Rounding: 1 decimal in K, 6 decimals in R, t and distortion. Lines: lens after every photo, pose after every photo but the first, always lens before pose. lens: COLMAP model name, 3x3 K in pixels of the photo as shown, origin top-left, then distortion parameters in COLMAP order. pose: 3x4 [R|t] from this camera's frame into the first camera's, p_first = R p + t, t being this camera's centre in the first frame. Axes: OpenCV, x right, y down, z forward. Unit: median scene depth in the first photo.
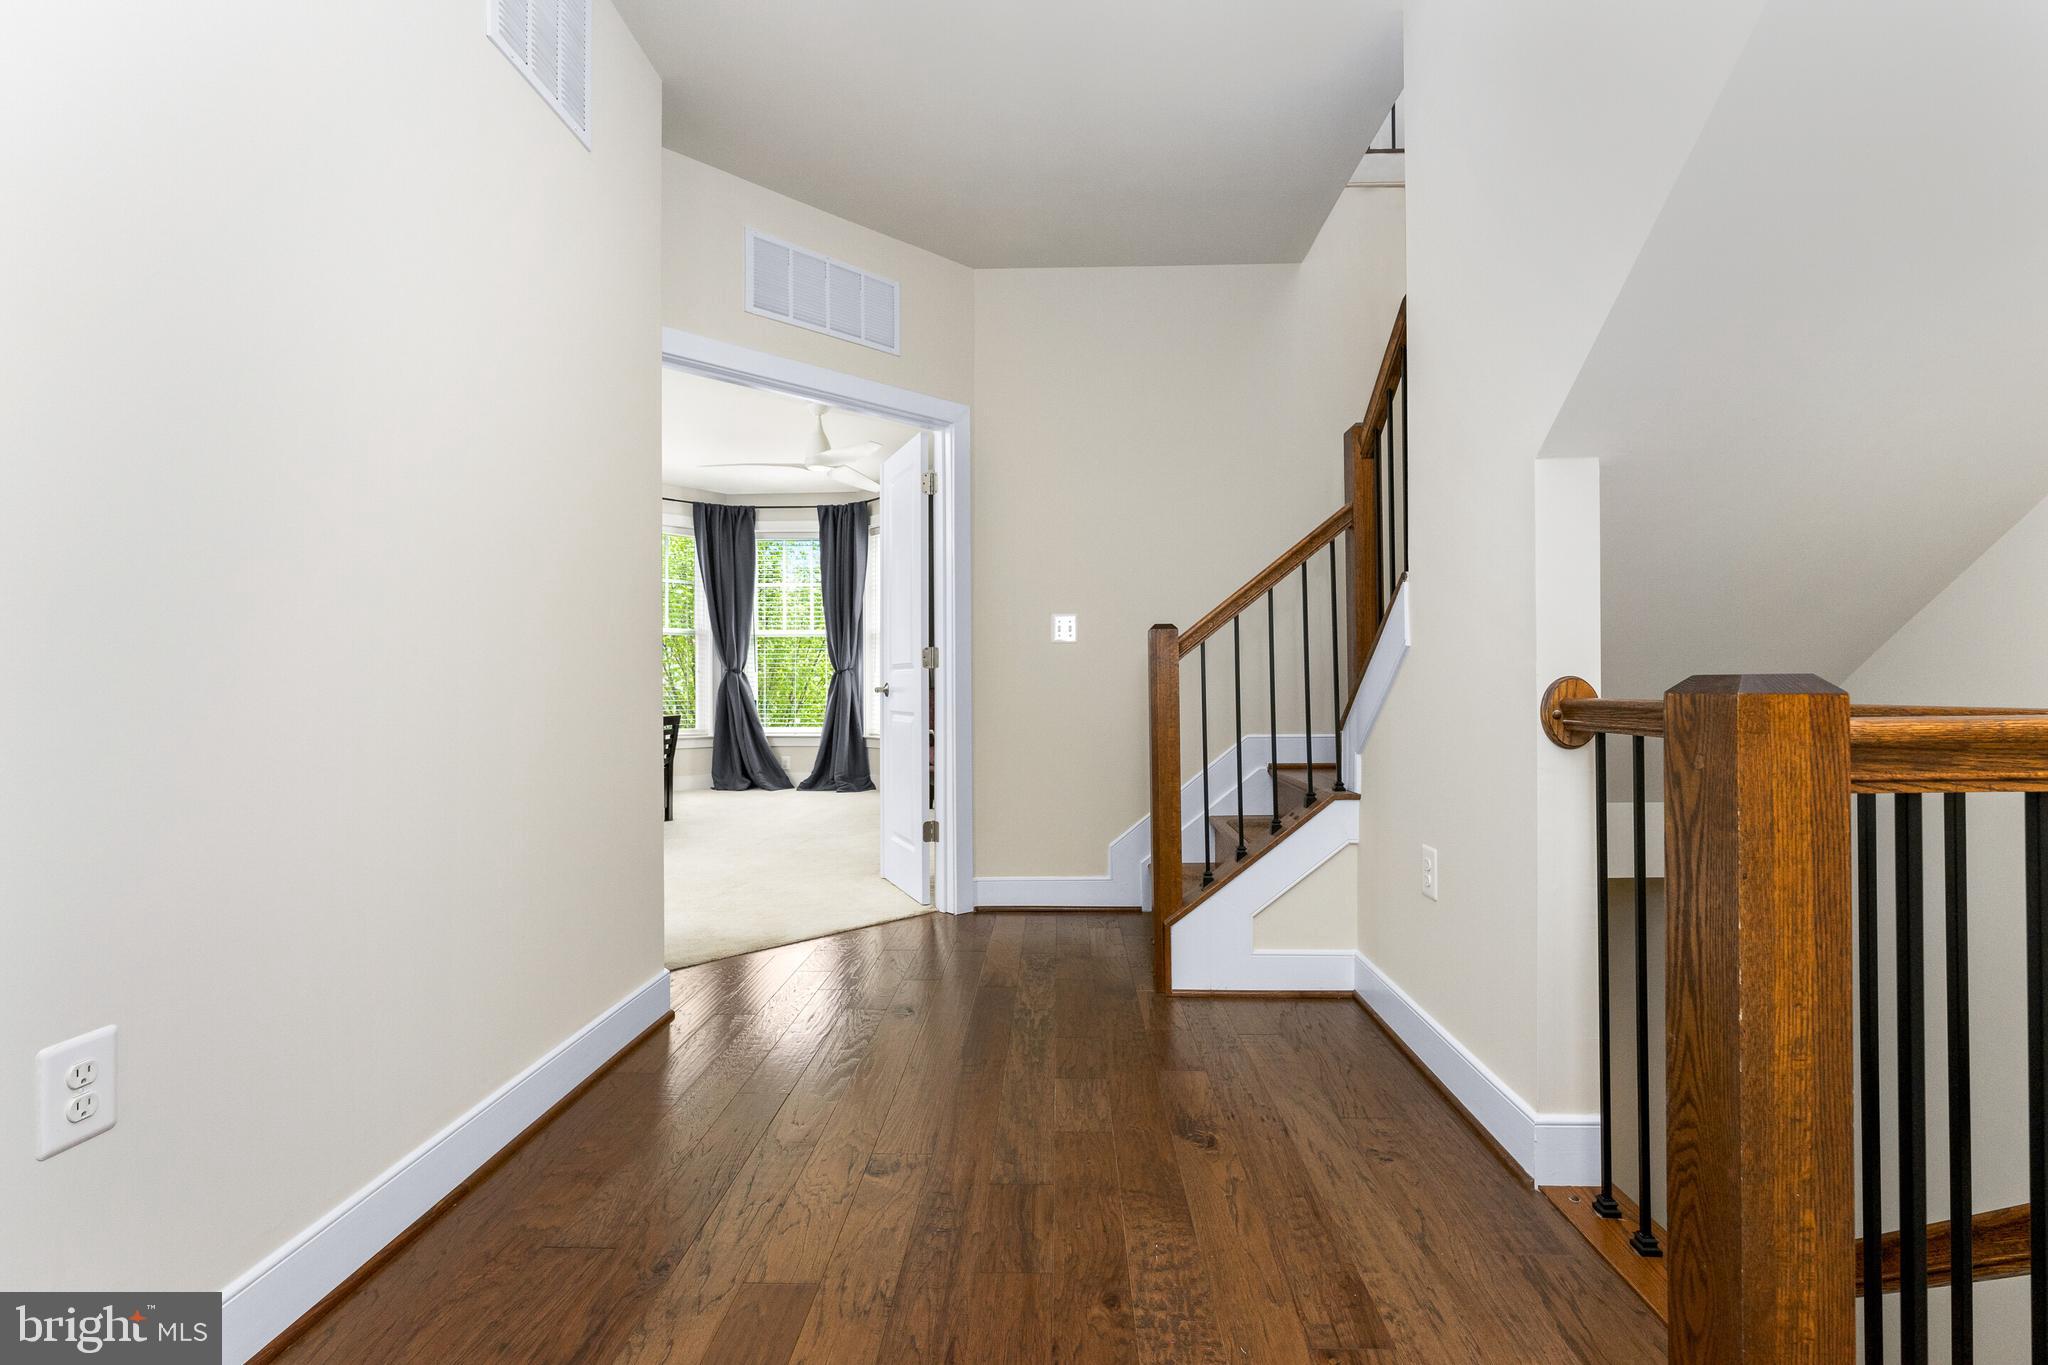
lens RADIAL K [[904.8, 0, 1031.2], [0, 904.8, 682.3], [0, 0, 1]] dist [-0.000941, -0.000070]
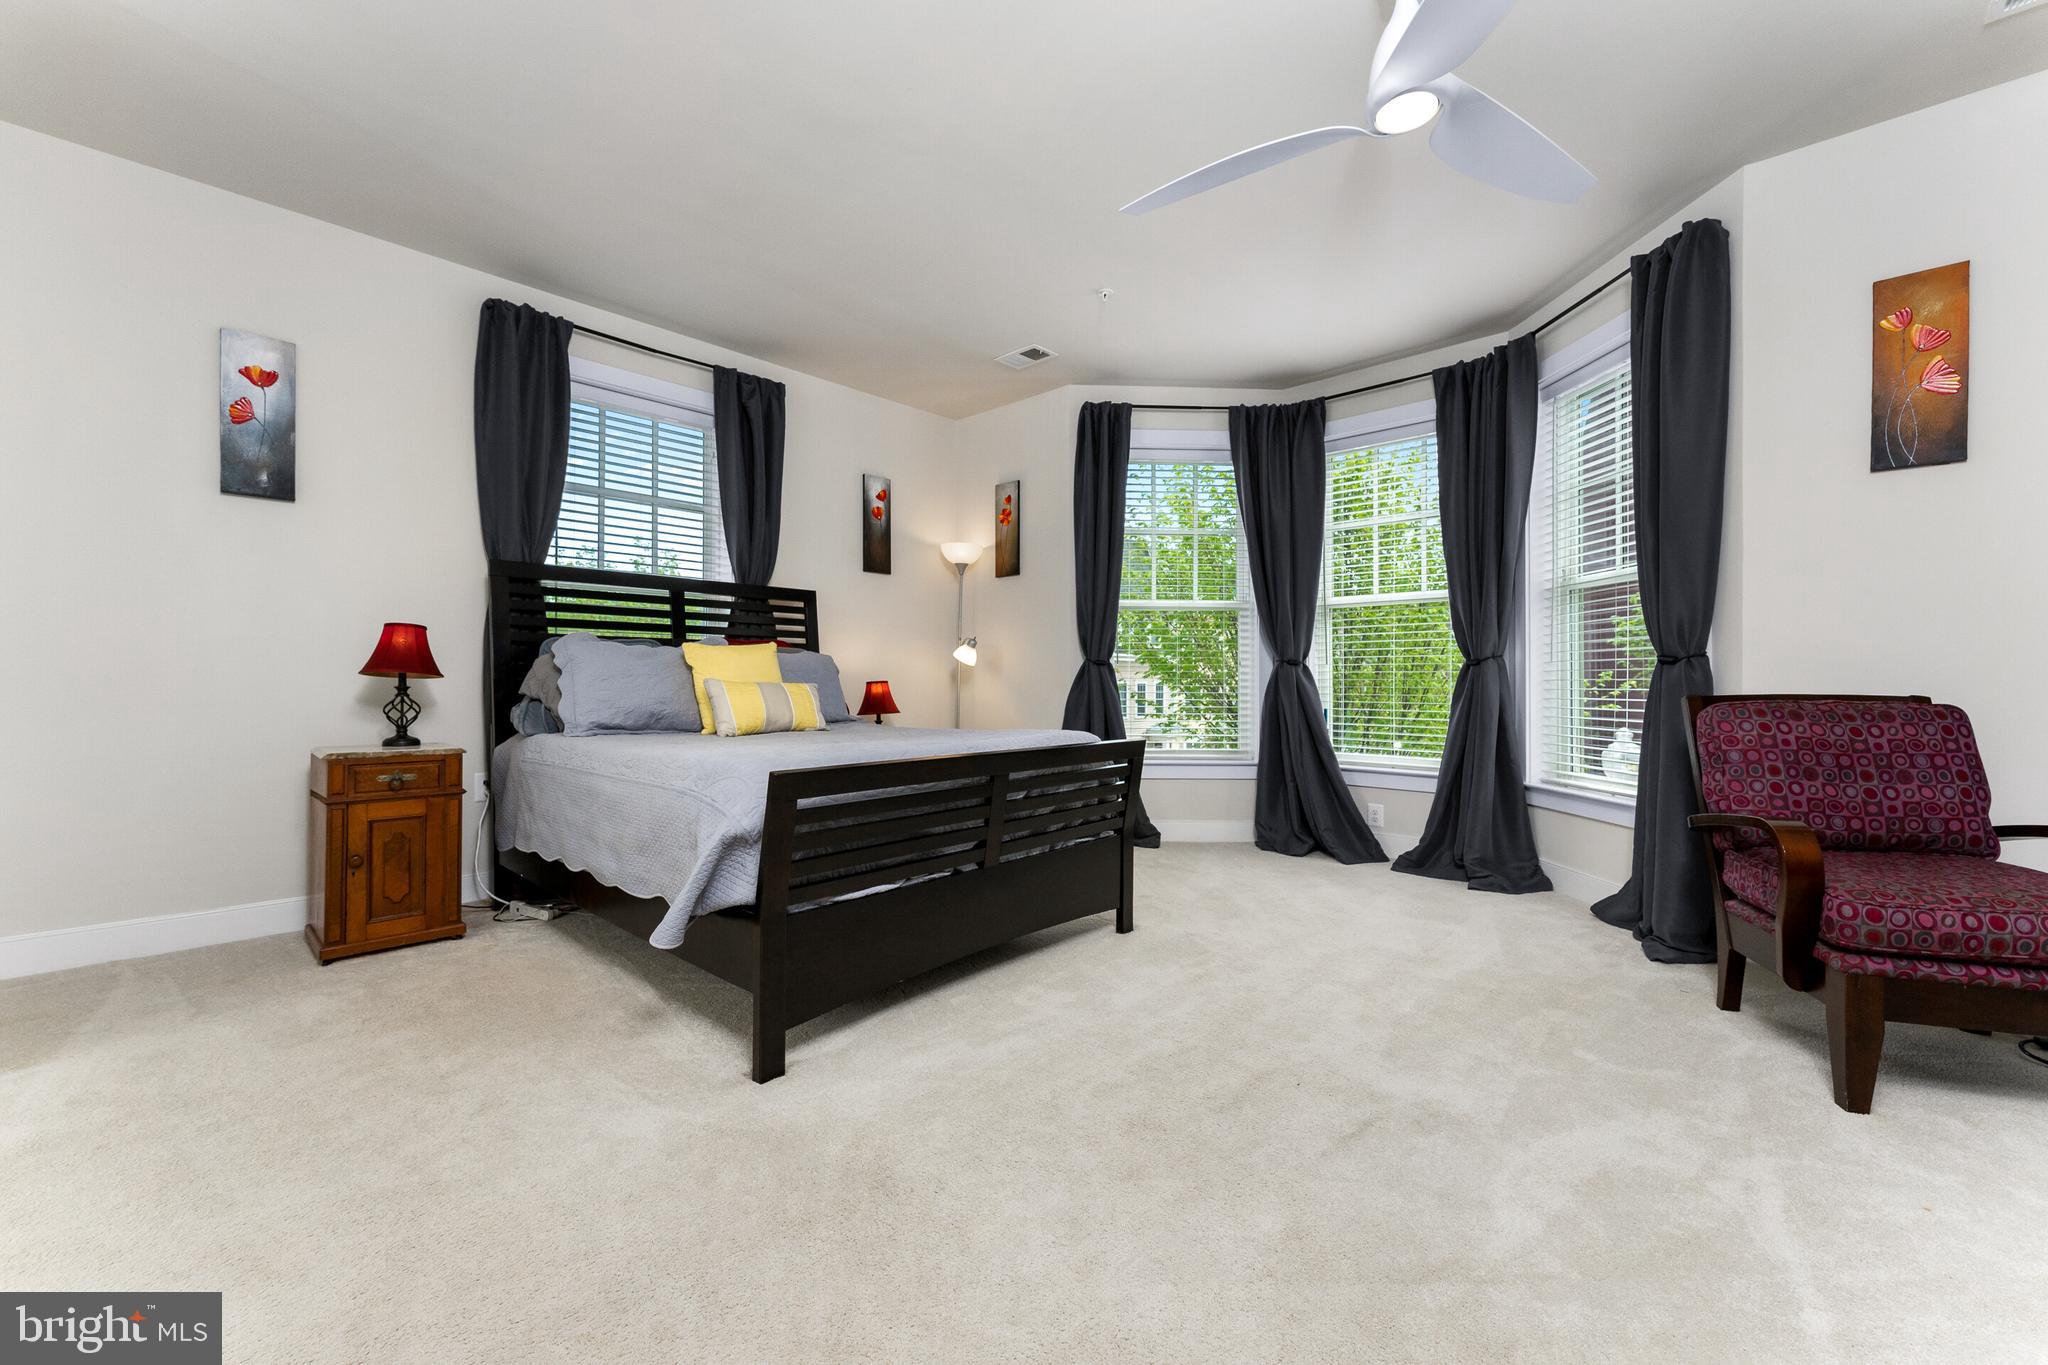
lens RADIAL K [[823.3, 0, 1030.2], [0, 823.3, 681.2], [0, 0, 1]] dist [0.006879, -0.000691]
pose [[0.765721, 0.005538, -0.643149, -0.094538], [0.000859, 0.999953, 0.009633, -0.004704], [0.643172, -0.007929, 0.765681, 0.434341]]
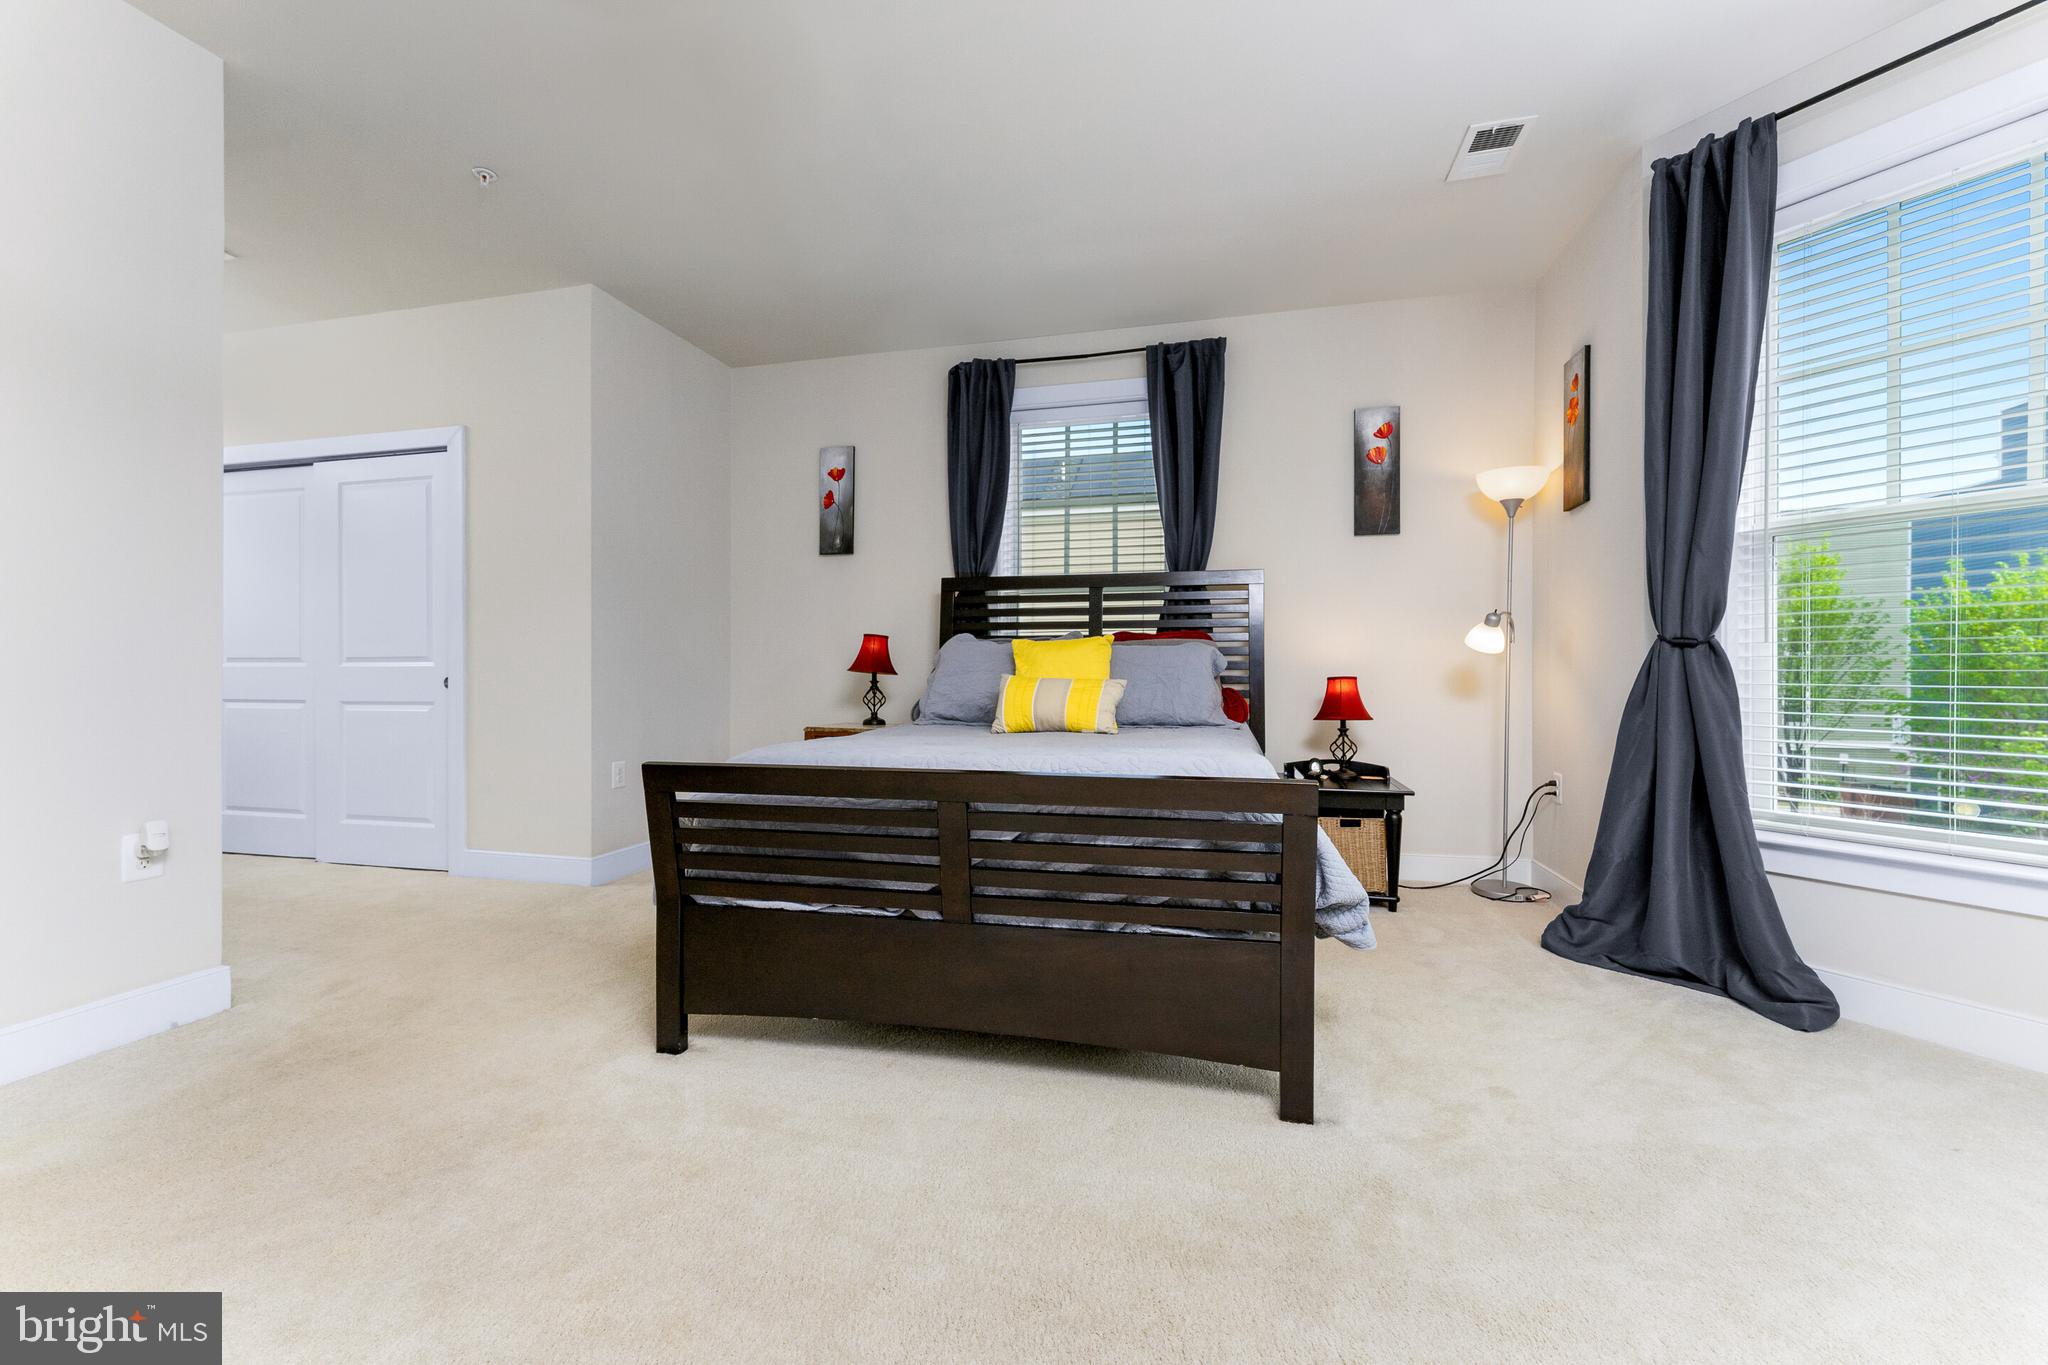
lens RADIAL K [[823.3, 0, 1021.9], [0, 823.3, 676.4], [0, 0, 1]] dist [0.006879, -0.000691]
pose [[-0.202568, 0.003342, -0.979262, -0.072953], [0.007888, 0.999967, 0.001781, -0.000660], [0.979236, -0.007364, -0.202588, 0.876817]]
